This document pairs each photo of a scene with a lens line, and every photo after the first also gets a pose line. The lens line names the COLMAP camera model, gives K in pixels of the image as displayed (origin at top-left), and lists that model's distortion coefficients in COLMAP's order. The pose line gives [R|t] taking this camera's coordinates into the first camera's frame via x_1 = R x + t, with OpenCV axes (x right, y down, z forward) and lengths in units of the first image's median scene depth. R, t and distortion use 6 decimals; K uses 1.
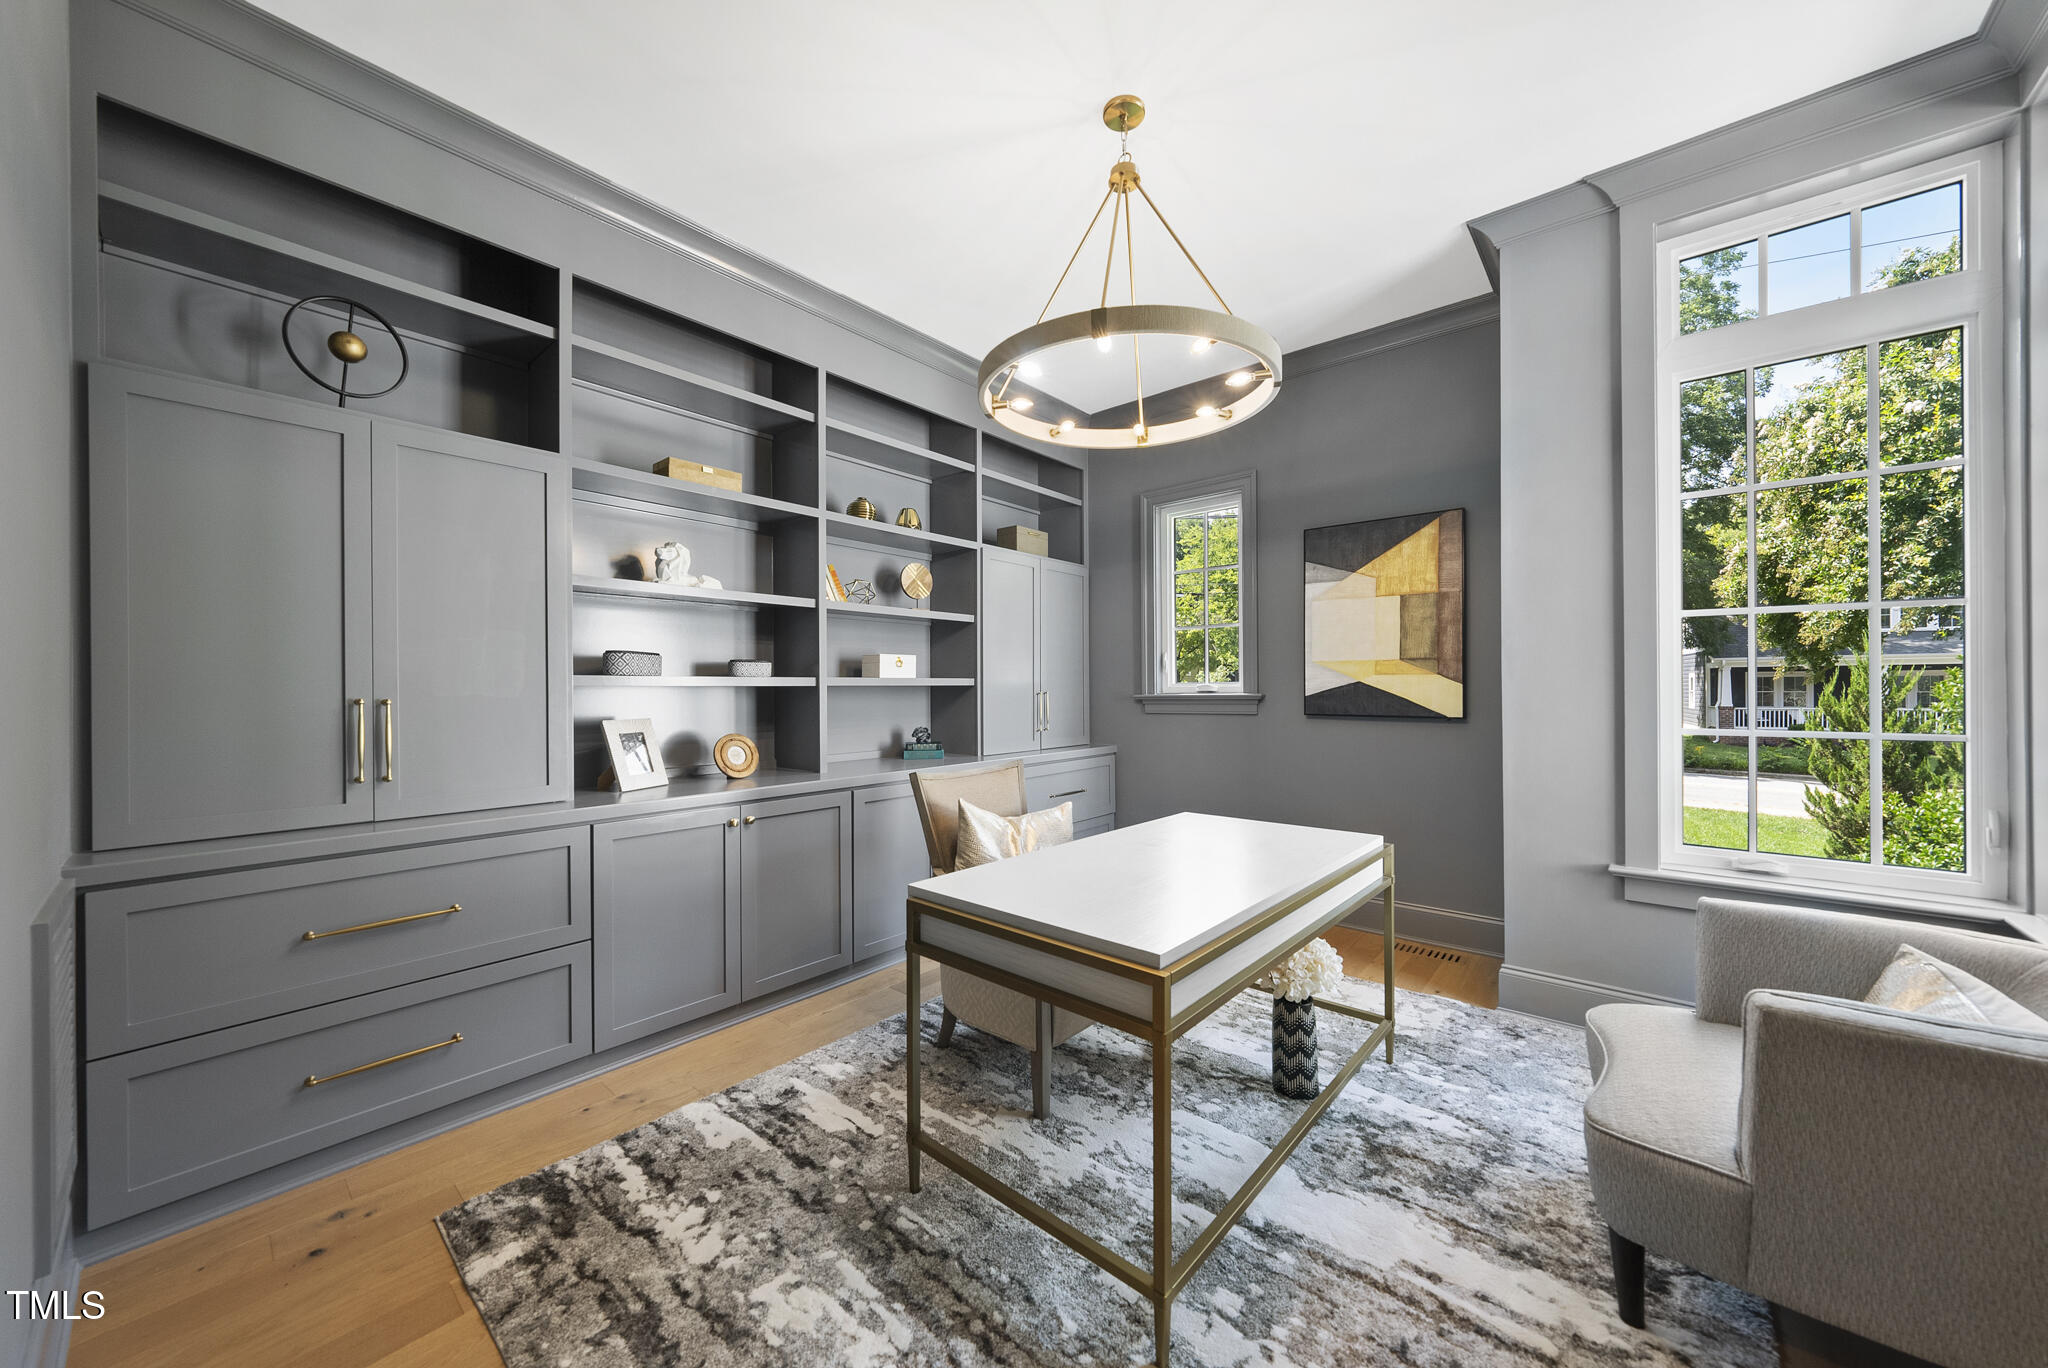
lens RADIAL K [[703.0, 0, 1045.8], [0, 703.0, 687.6], [0, 0, 1]] dist [-0.000951, 0.000079]
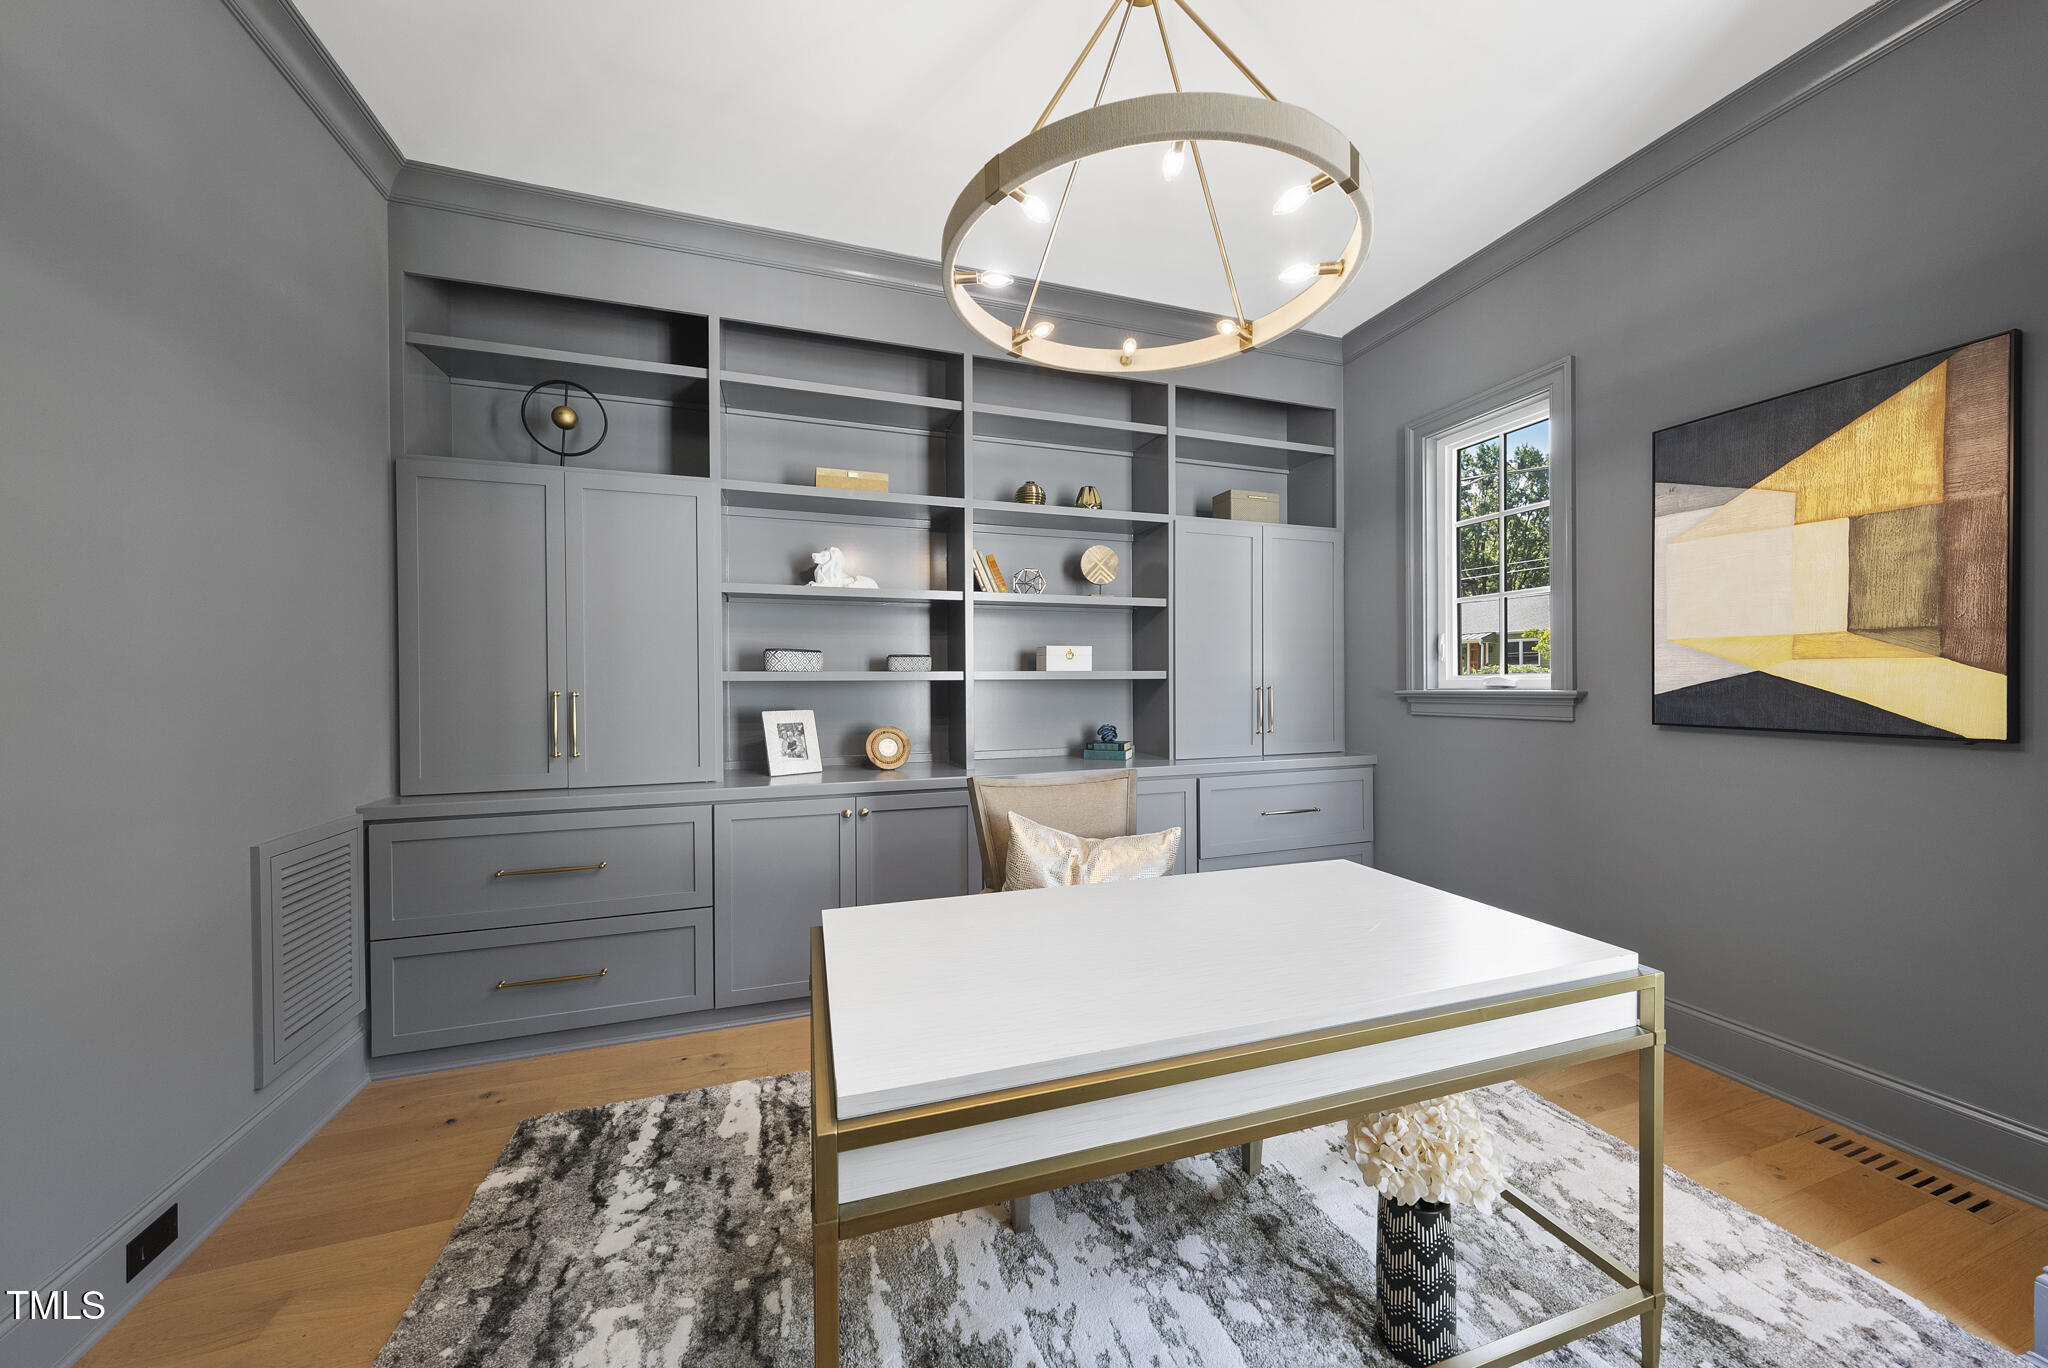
lens RADIAL K [[703.0, 0, 1022.7], [0, 703.0, 684.7], [0, 0, 1]] dist [-0.000951, 0.000079]
pose [[0.861409, 0.002352, -0.507907, 0.302055], [0.000936, 0.999980, 0.006218, -0.002136], [0.507912, -0.005832, 0.861389, 0.249231]]
